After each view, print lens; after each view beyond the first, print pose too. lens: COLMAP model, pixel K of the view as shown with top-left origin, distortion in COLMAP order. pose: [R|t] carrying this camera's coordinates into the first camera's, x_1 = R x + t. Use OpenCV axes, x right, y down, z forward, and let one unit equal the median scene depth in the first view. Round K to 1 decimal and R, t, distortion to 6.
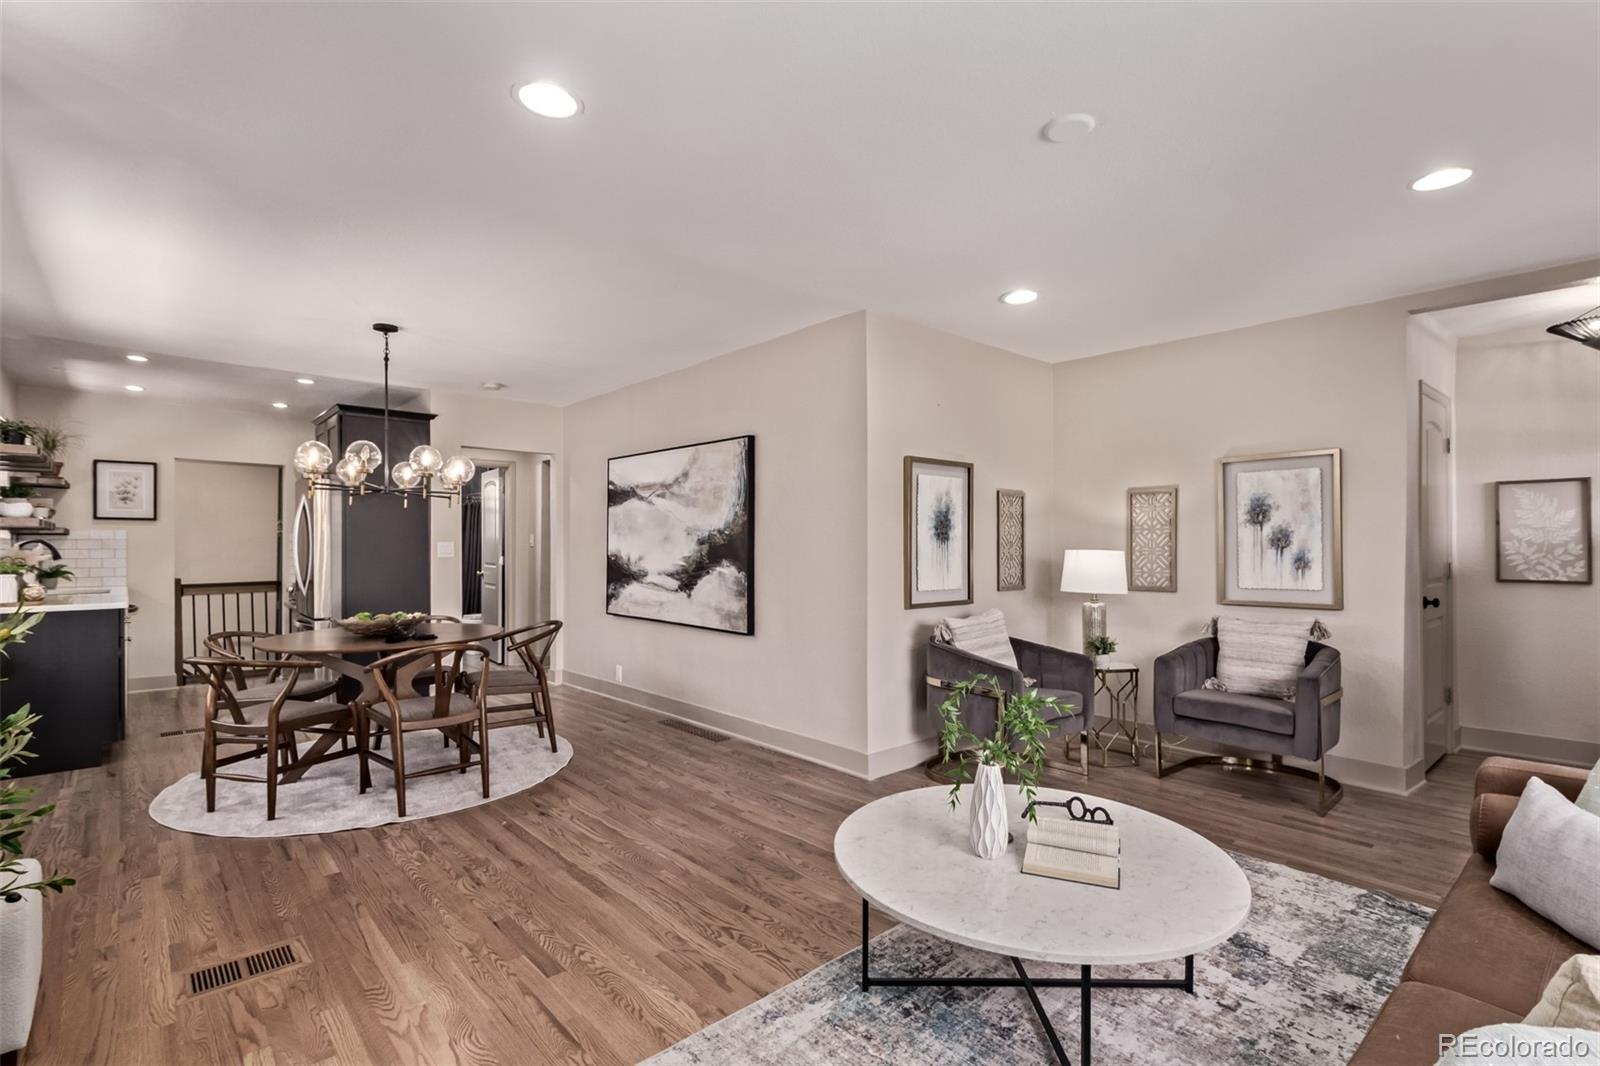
lens RADIAL K [[765.9, 0, 800.0], [0, 765.9, 543.8], [0, 0, 1]] dist [0.009028, -0.003933]
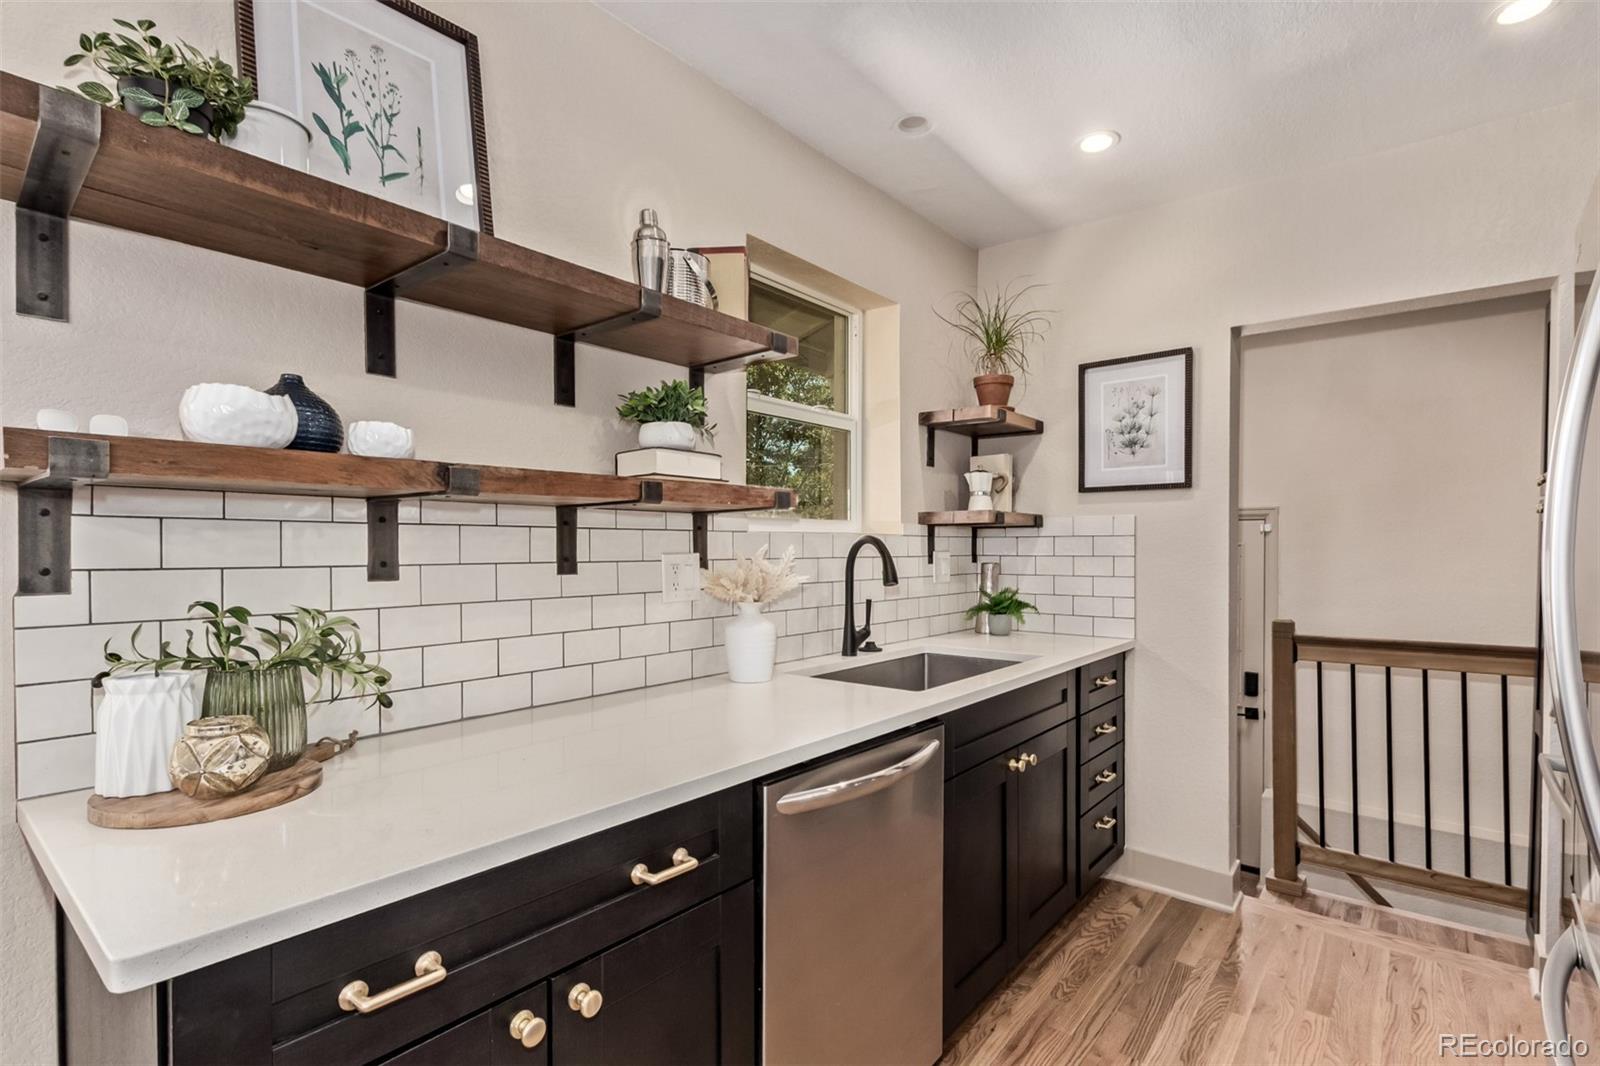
lens RADIAL K [[765.9, 0, 802.3], [0, 765.9, 549.2], [0, 0, 1]] dist [0.009028, -0.003933]
pose [[0.170196, 0.006929, -0.985386, -0.642422], [0.001599, 0.999972, 0.007308, -0.001094], [0.985409, -0.002819, 0.170180, 0.998025]]
